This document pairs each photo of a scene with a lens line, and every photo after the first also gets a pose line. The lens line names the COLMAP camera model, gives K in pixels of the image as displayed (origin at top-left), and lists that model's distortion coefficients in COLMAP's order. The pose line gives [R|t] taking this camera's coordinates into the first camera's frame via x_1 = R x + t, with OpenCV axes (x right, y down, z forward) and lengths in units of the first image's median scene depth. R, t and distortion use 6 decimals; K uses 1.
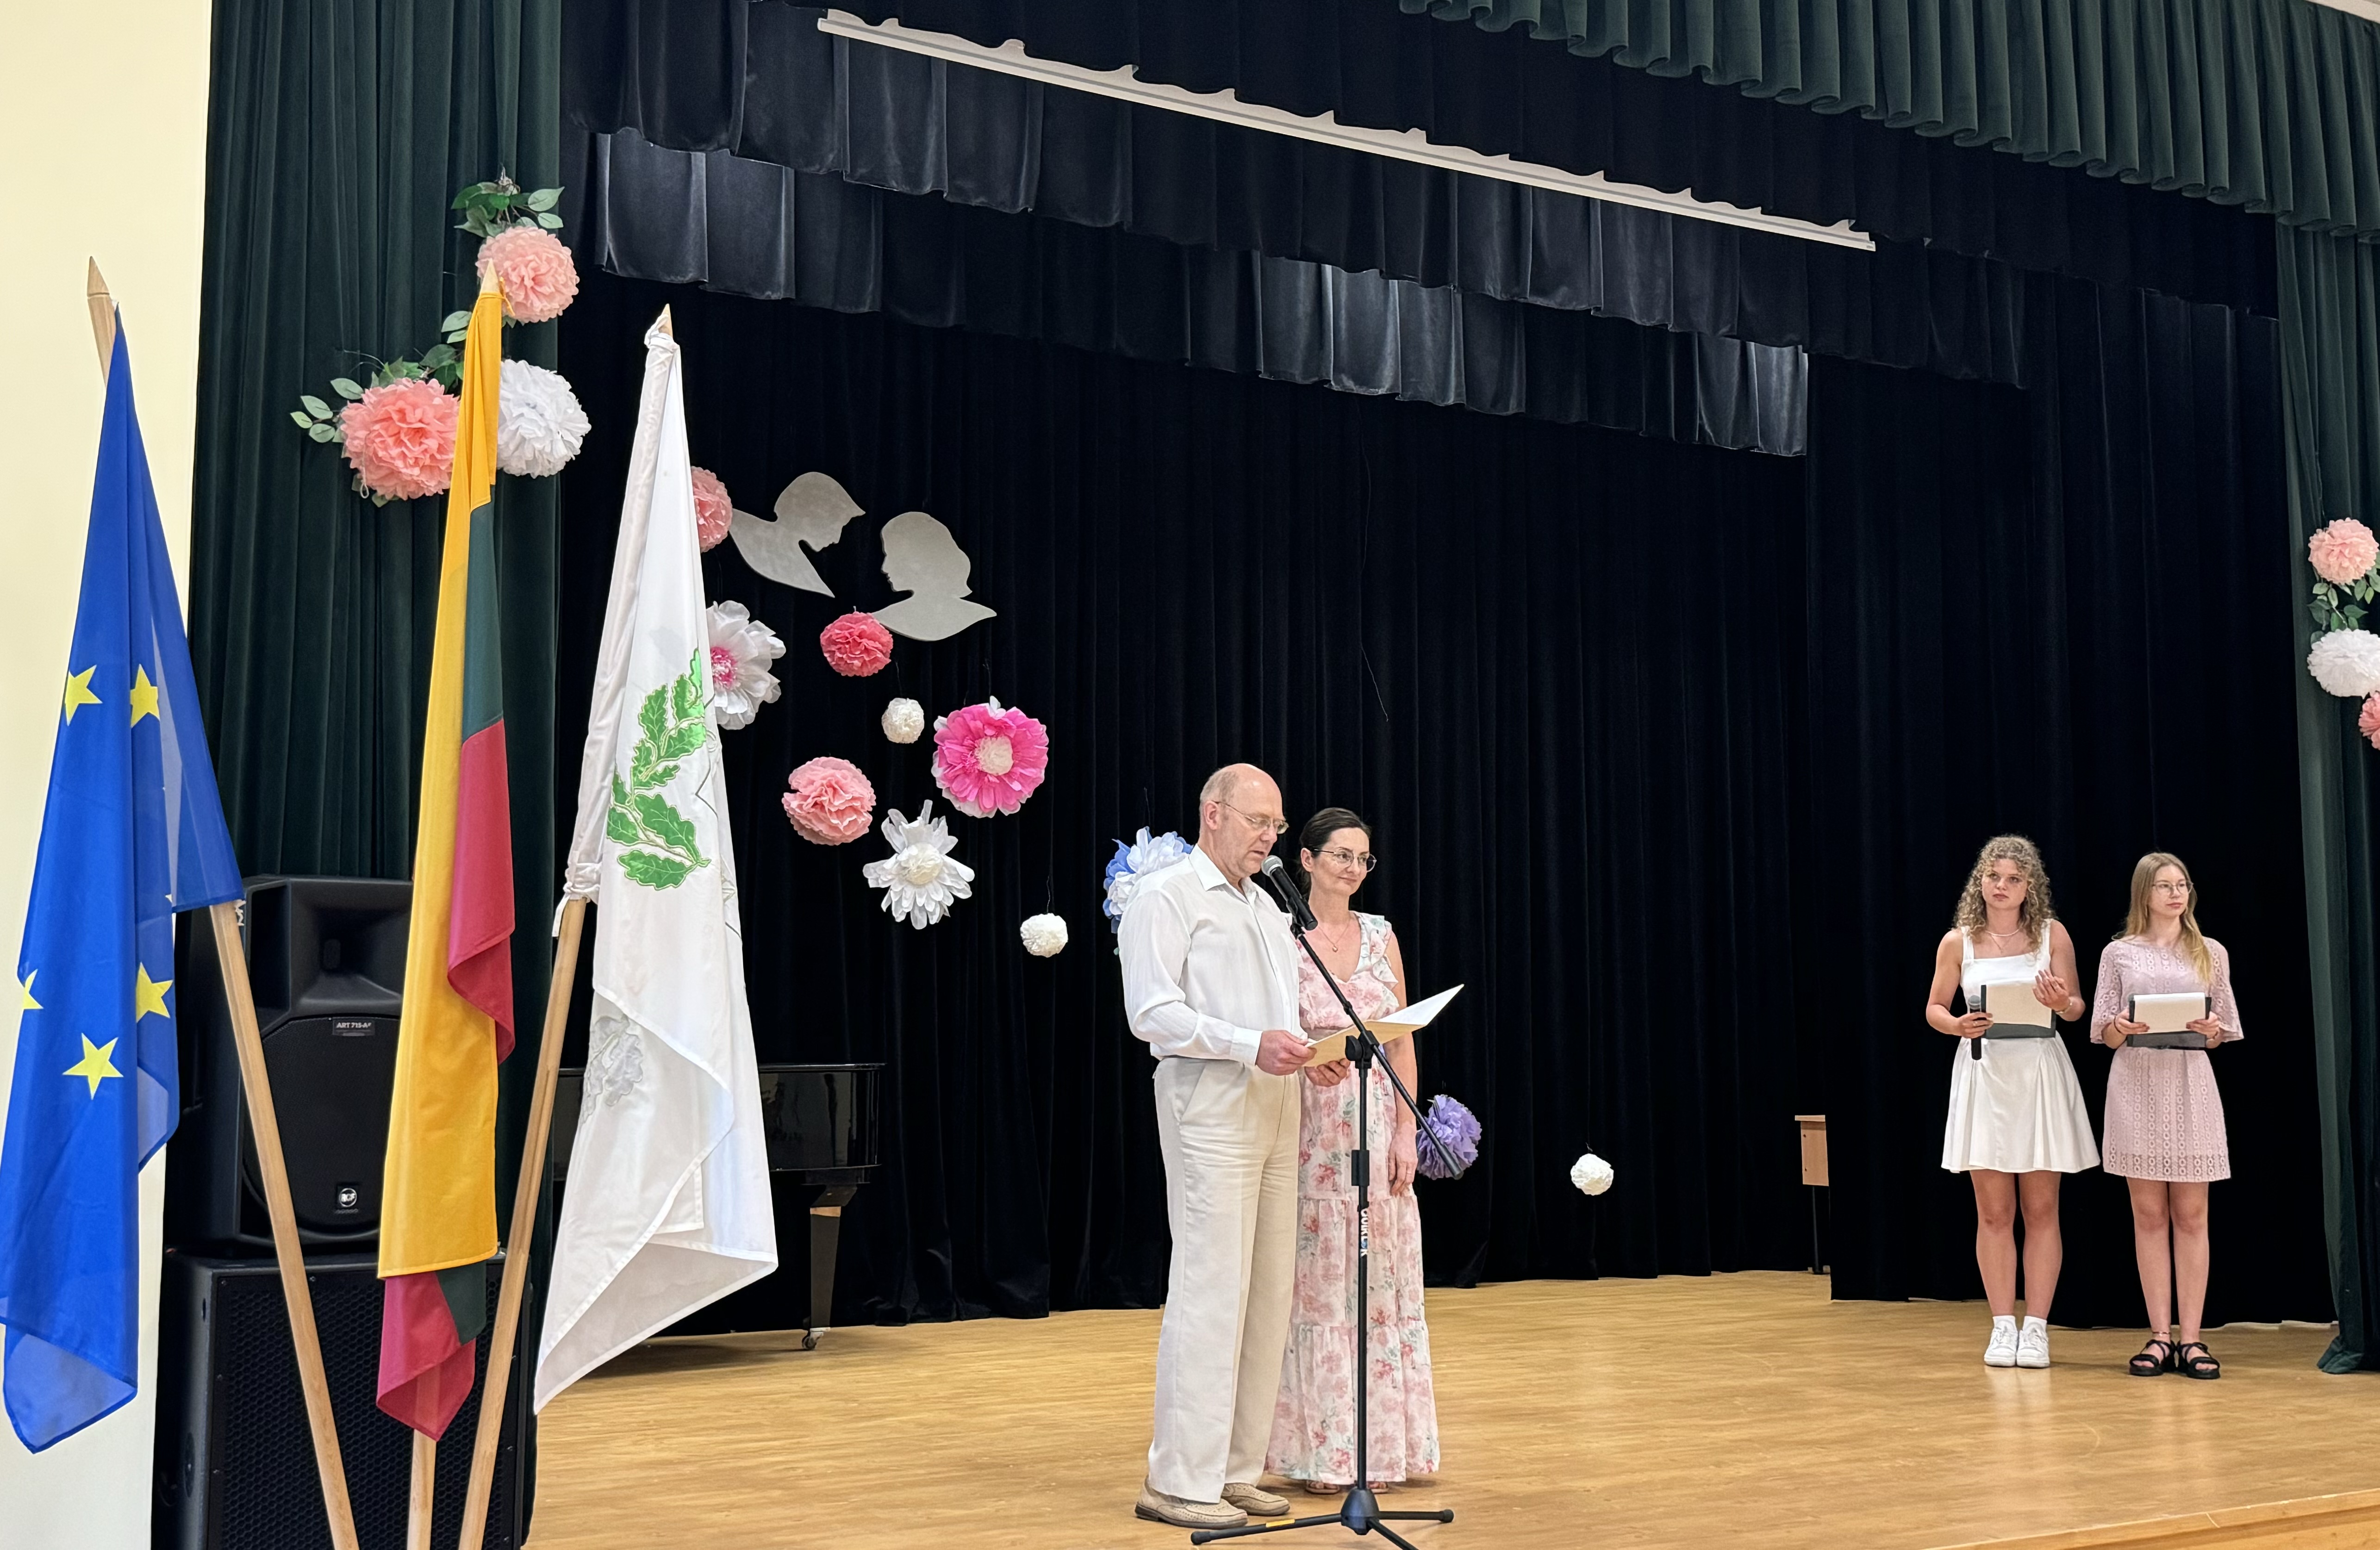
lens RADIAL K [[2636.0, 0, 1278.4], [0, 2636.0, 796.4], [0, 0, 1]] dist [0.110801, 0.000000]
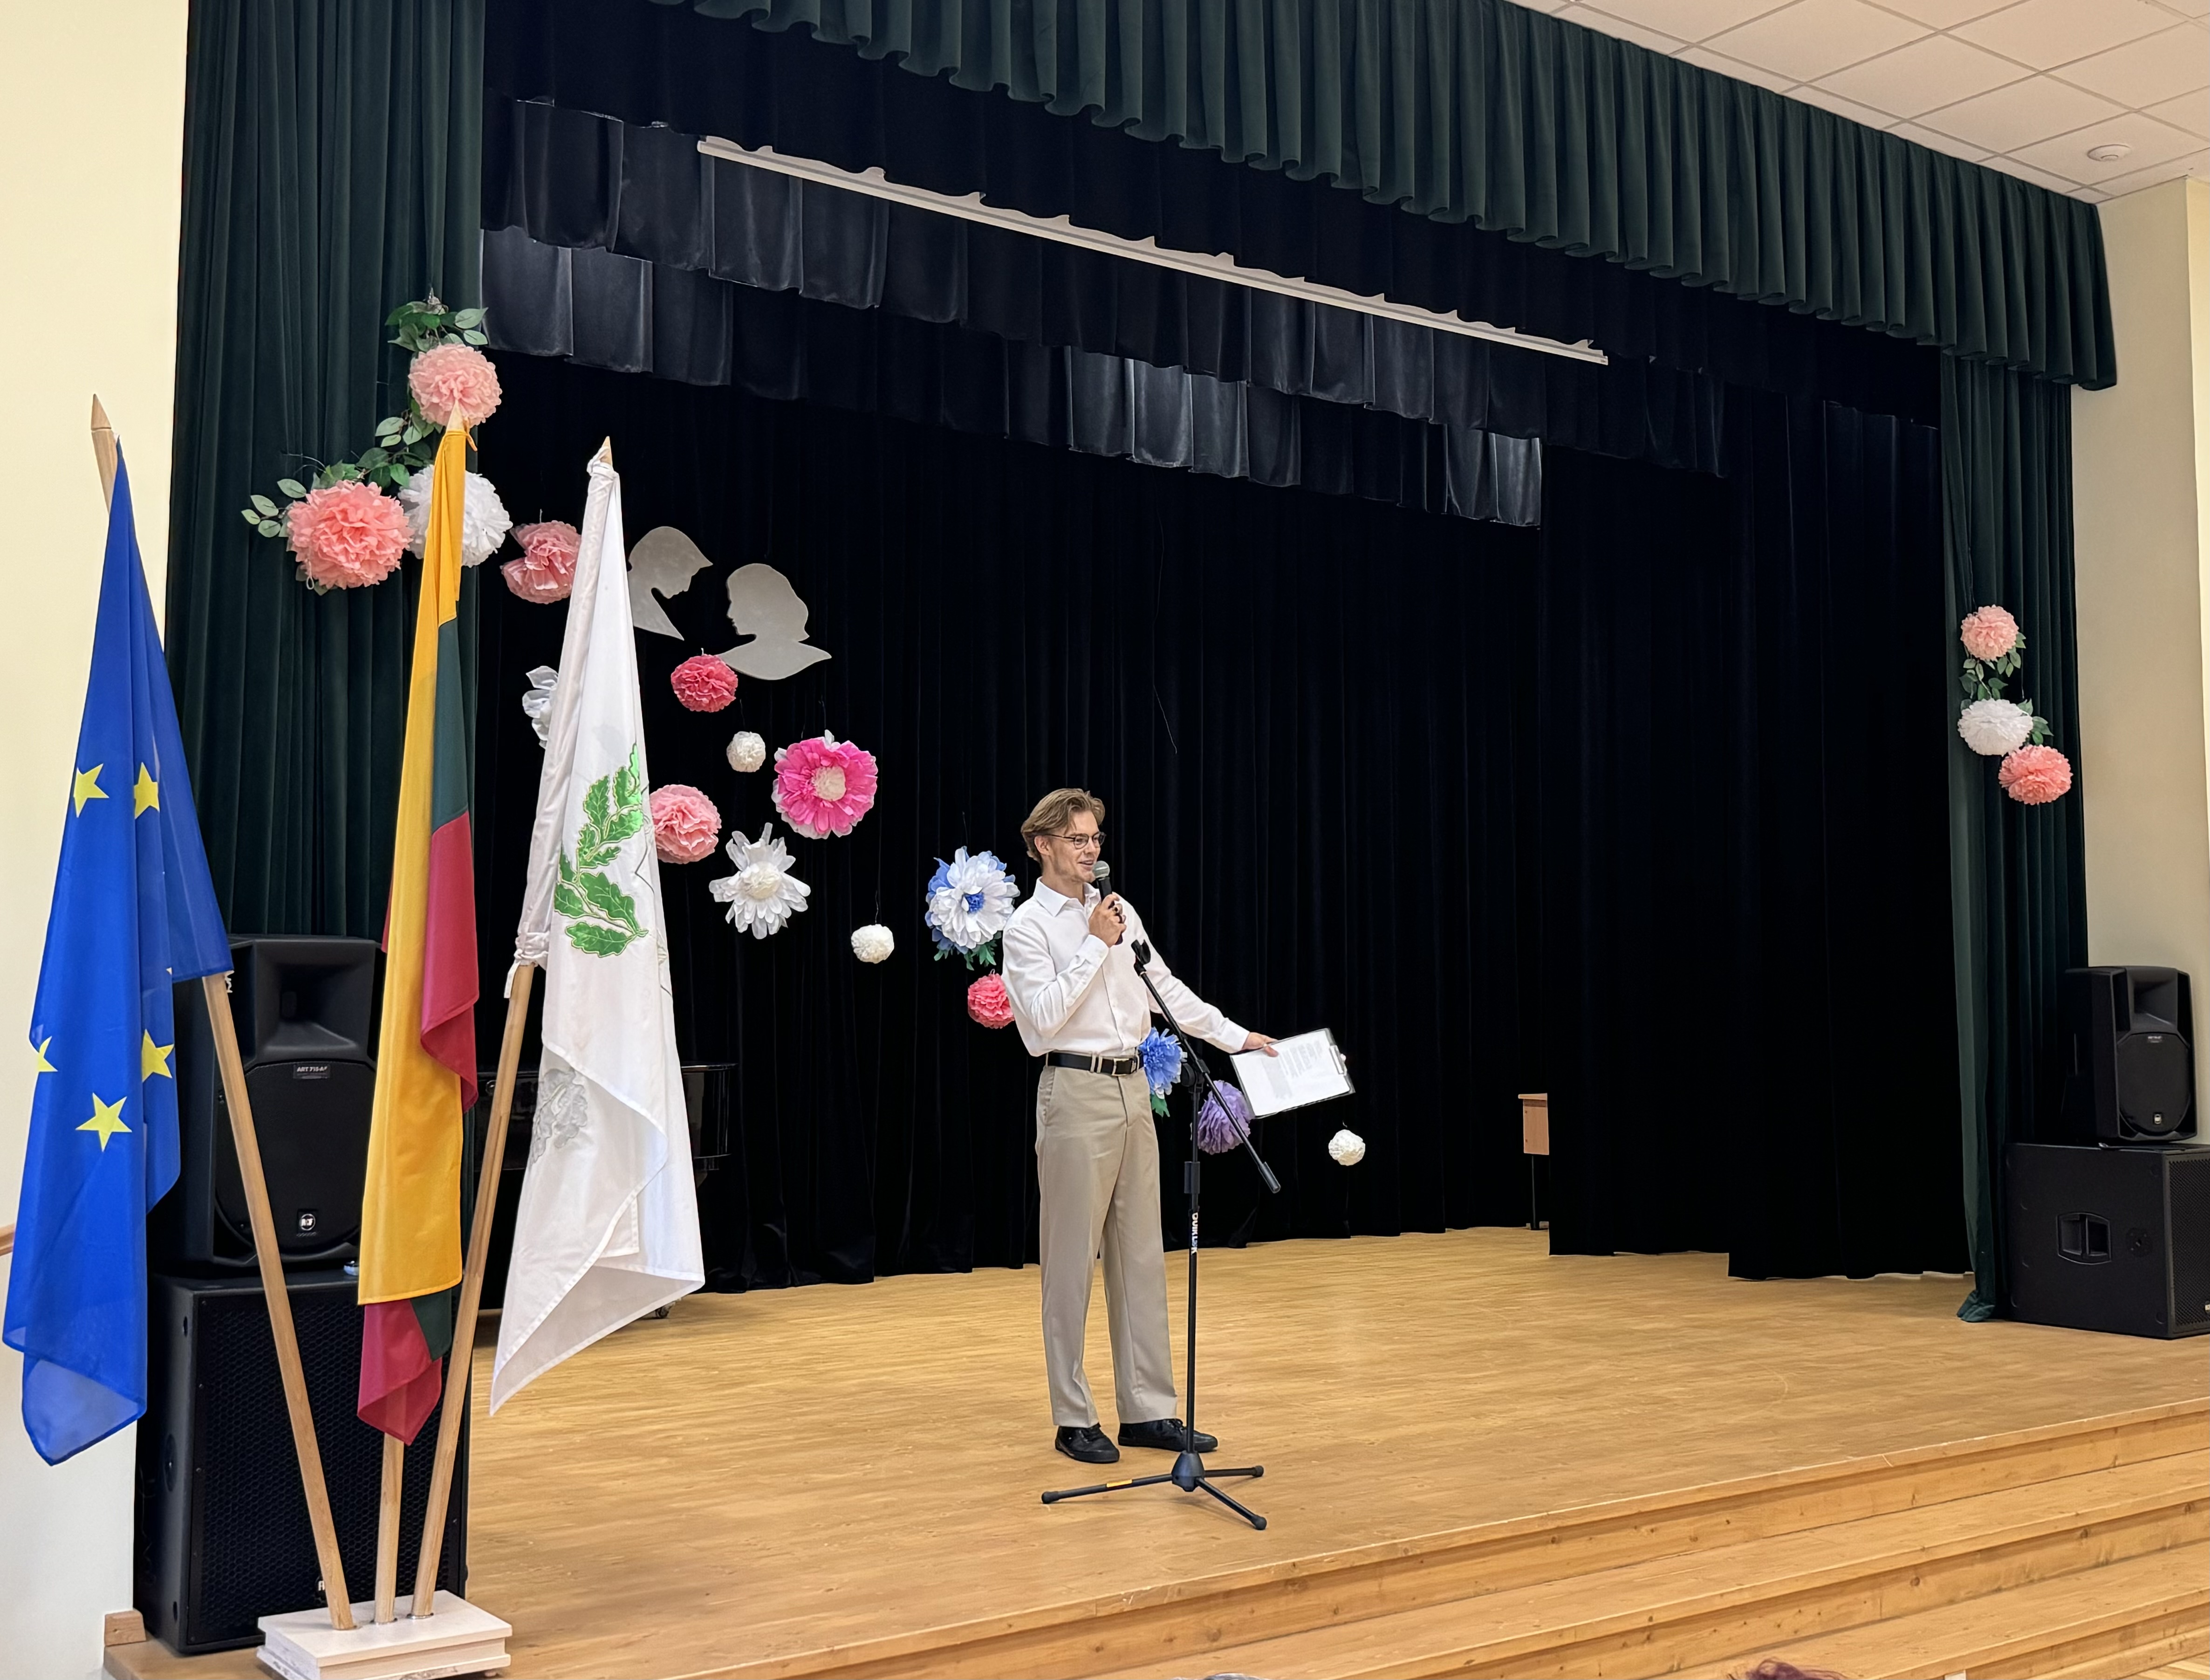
lens RADIAL K [[2362.5, 0, 1277.3], [0, 2362.5, 835.4], [0, 0, 1]] dist [0.081414, 0.000000]
pose [[0.994687, 0.009546, 0.102498, -0.028127], [-0.011890, 0.999681, 0.022290, -0.024116], [-0.102252, -0.023391, 0.994483, -0.024466]]
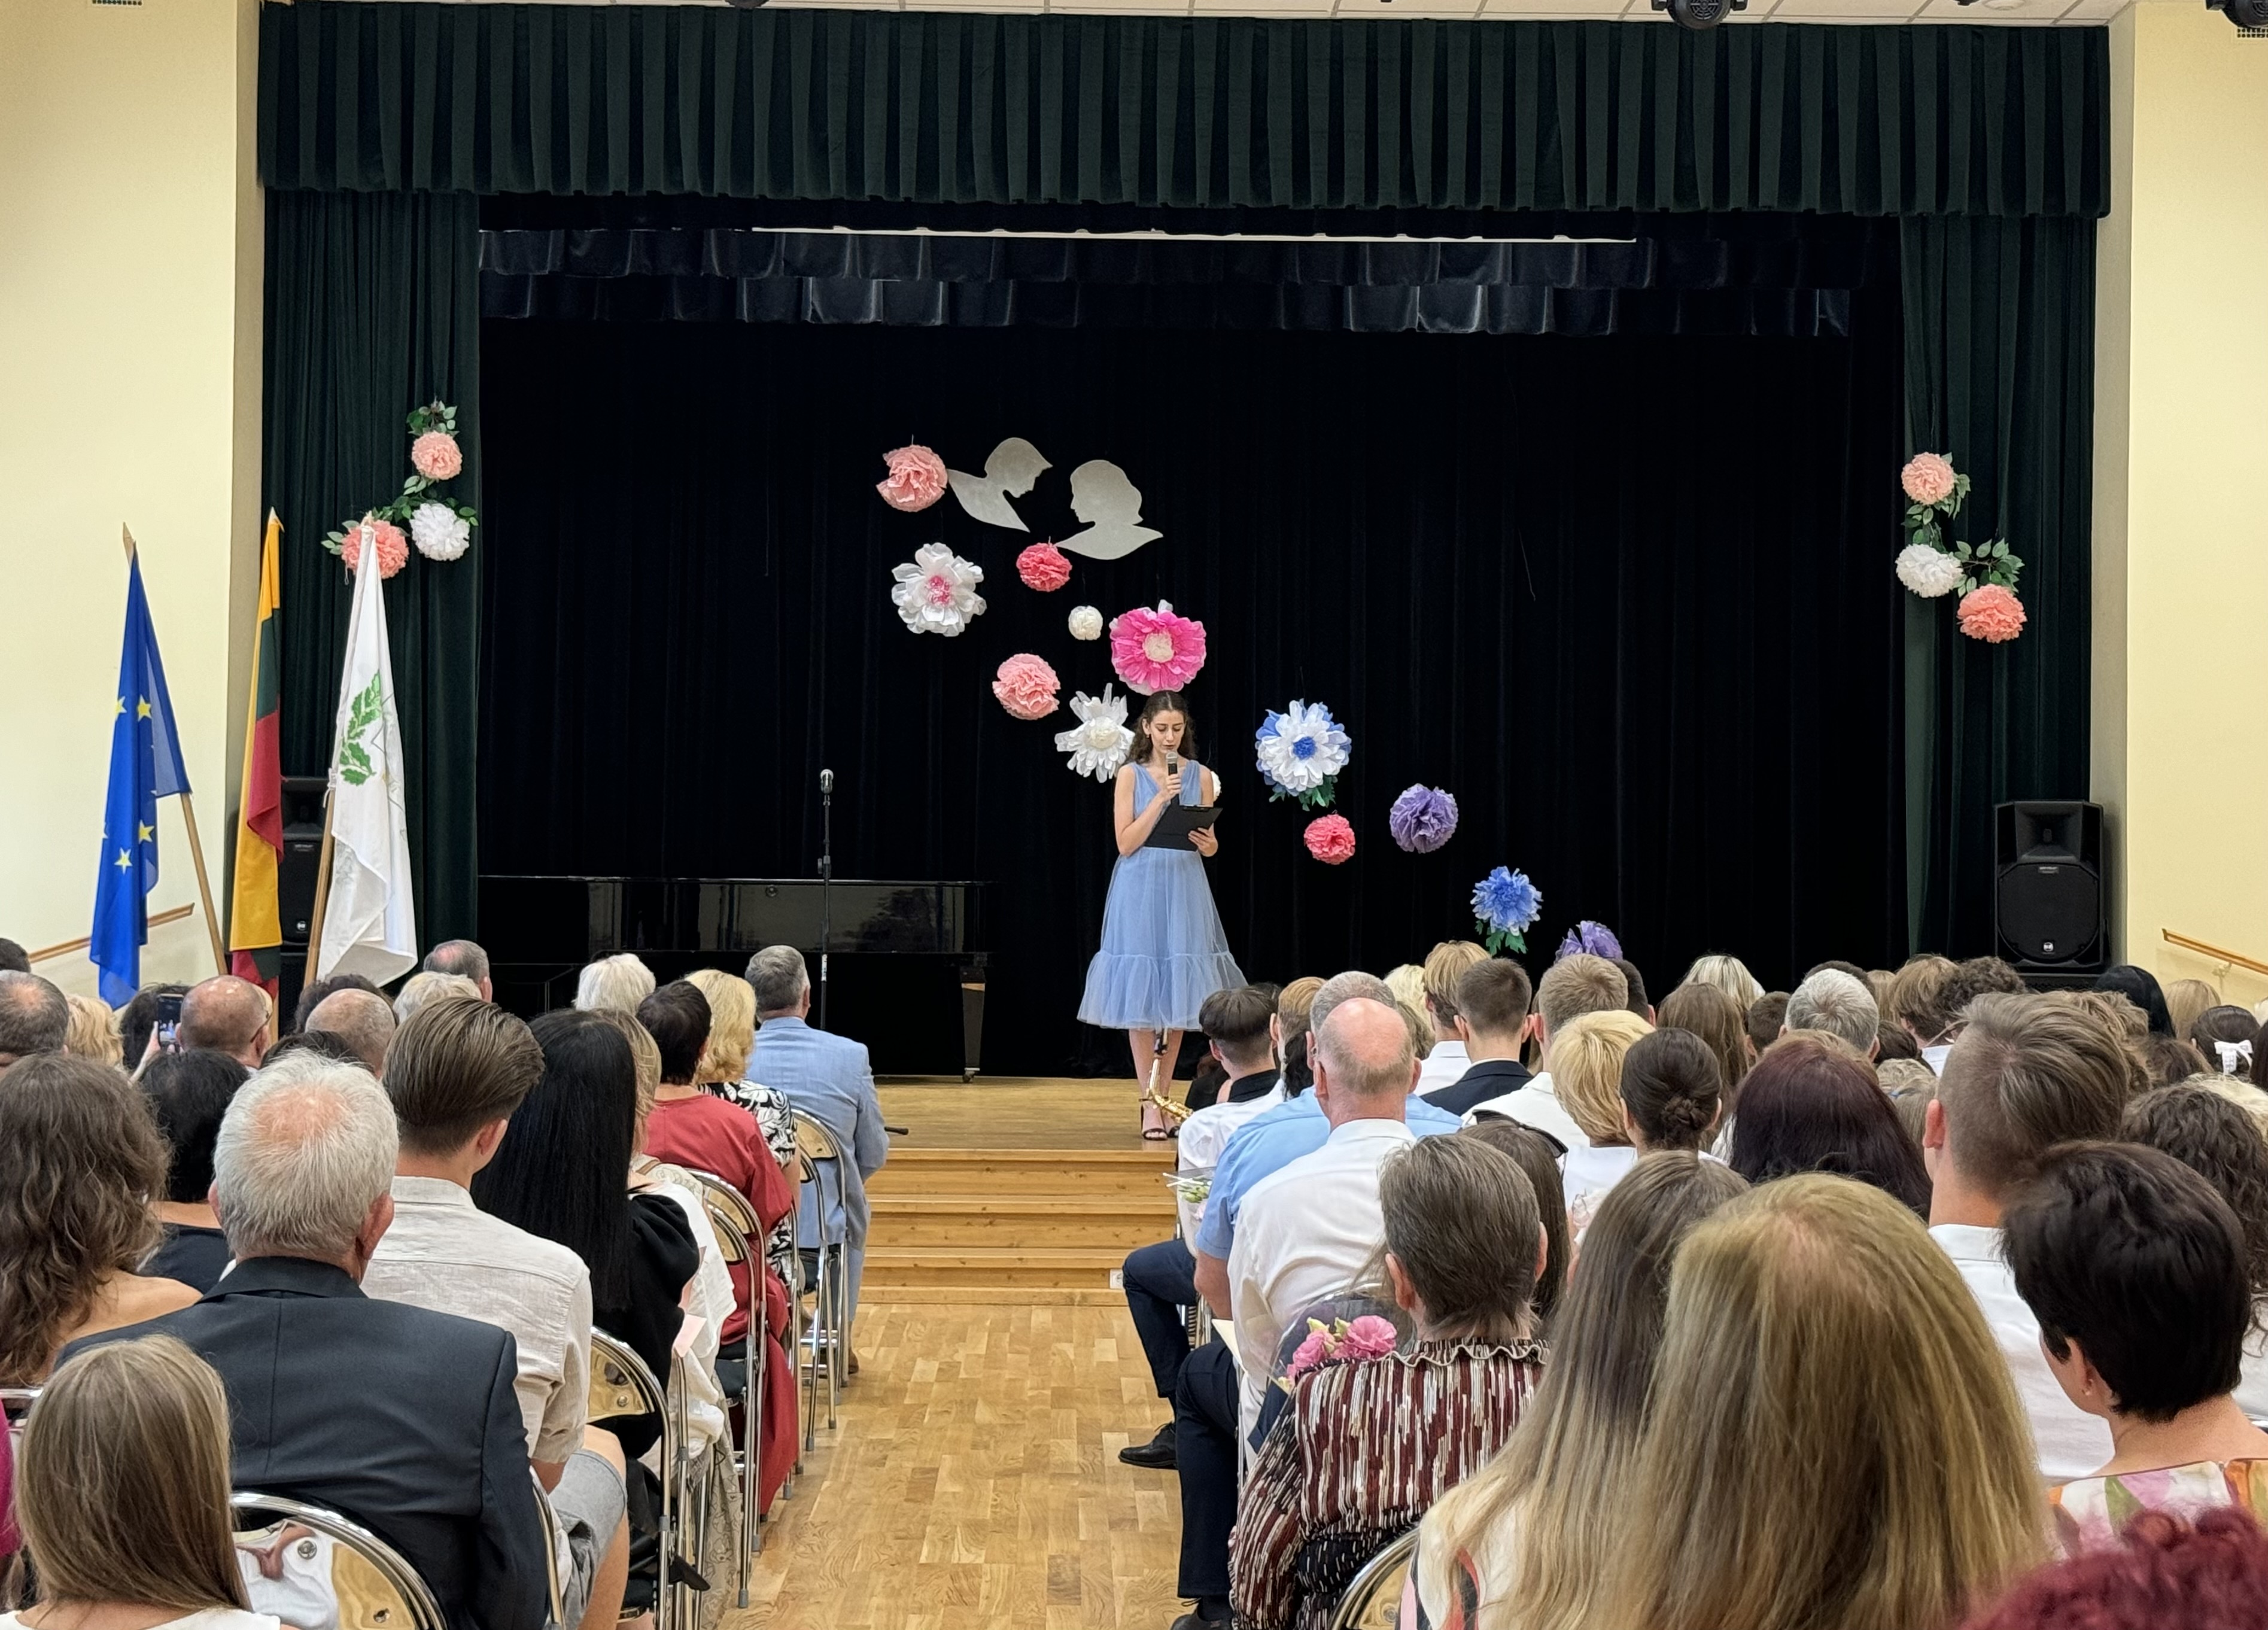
lens RADIAL K [[3736.5, 0, 1117.4], [0, 3736.5, 806.8], [0, 0, 1]] dist [0.217484, 0.000000]
pose [[0.860883, 0.003041, -0.508795, 1.063780], [0.032432, 0.997621, 0.060837, -0.065751], [0.507769, -0.068874, 0.858736, -0.764915]]
